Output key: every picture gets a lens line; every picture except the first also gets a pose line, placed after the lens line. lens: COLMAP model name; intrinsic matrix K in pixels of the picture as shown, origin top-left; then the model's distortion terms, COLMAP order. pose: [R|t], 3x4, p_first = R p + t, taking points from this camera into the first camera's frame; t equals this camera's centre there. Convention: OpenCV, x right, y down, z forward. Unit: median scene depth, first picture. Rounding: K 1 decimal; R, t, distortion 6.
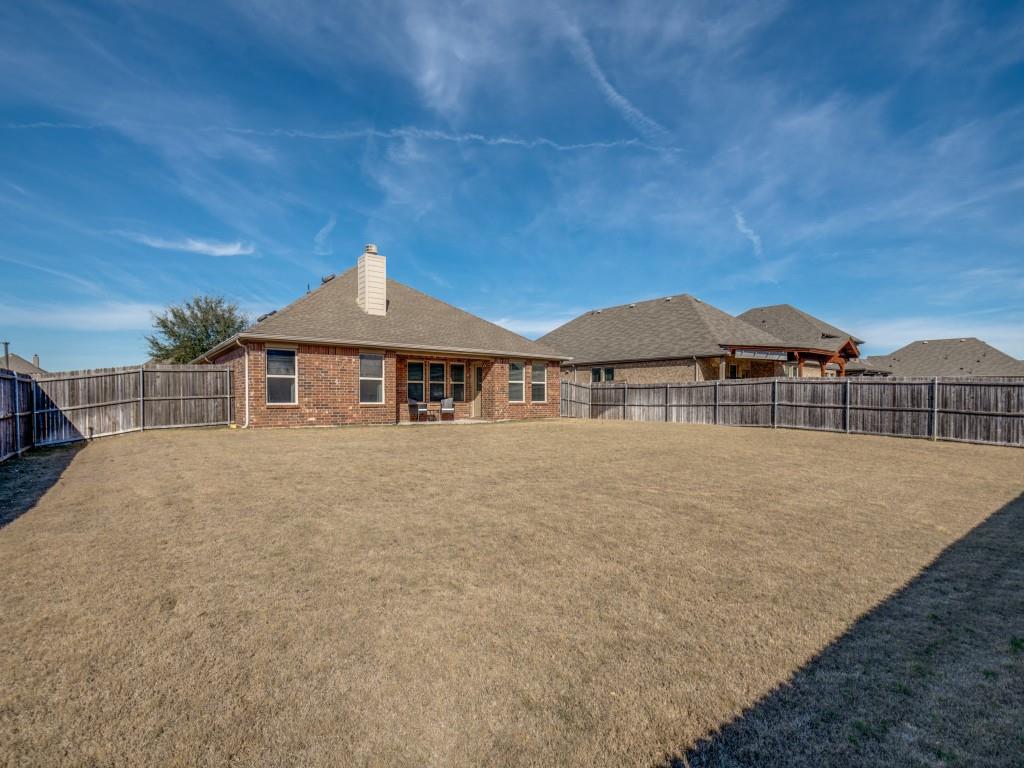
lens RADIAL K [[487.2, 0, 512.0], [0, 487.2, 401.8], [0, 0, 1]] dist [-0.009708, -0.000469]
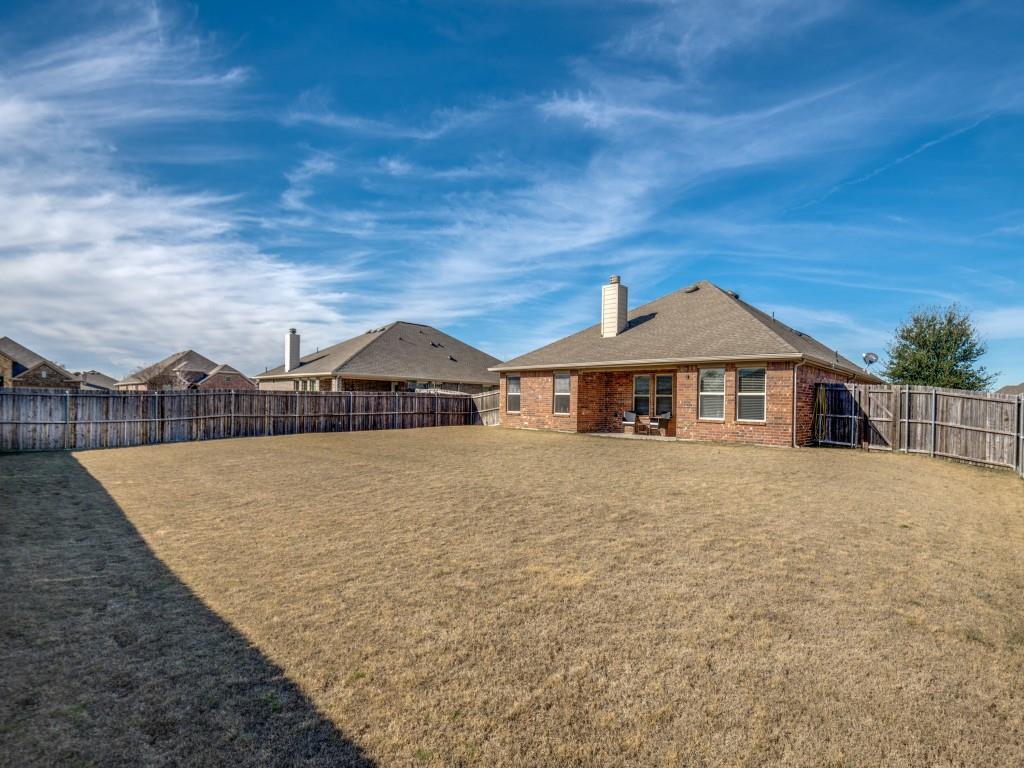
lens RADIAL K [[487.2, 0, 512.0], [0, 487.2, 401.8], [0, 0, 1]] dist [-0.009708, -0.000469]
pose [[0.148476, -0.002525, -0.988913, 0.767553], [-0.031554, 0.999475, -0.007289, -0.012104], [0.988412, 0.032287, 0.148319, 0.579849]]
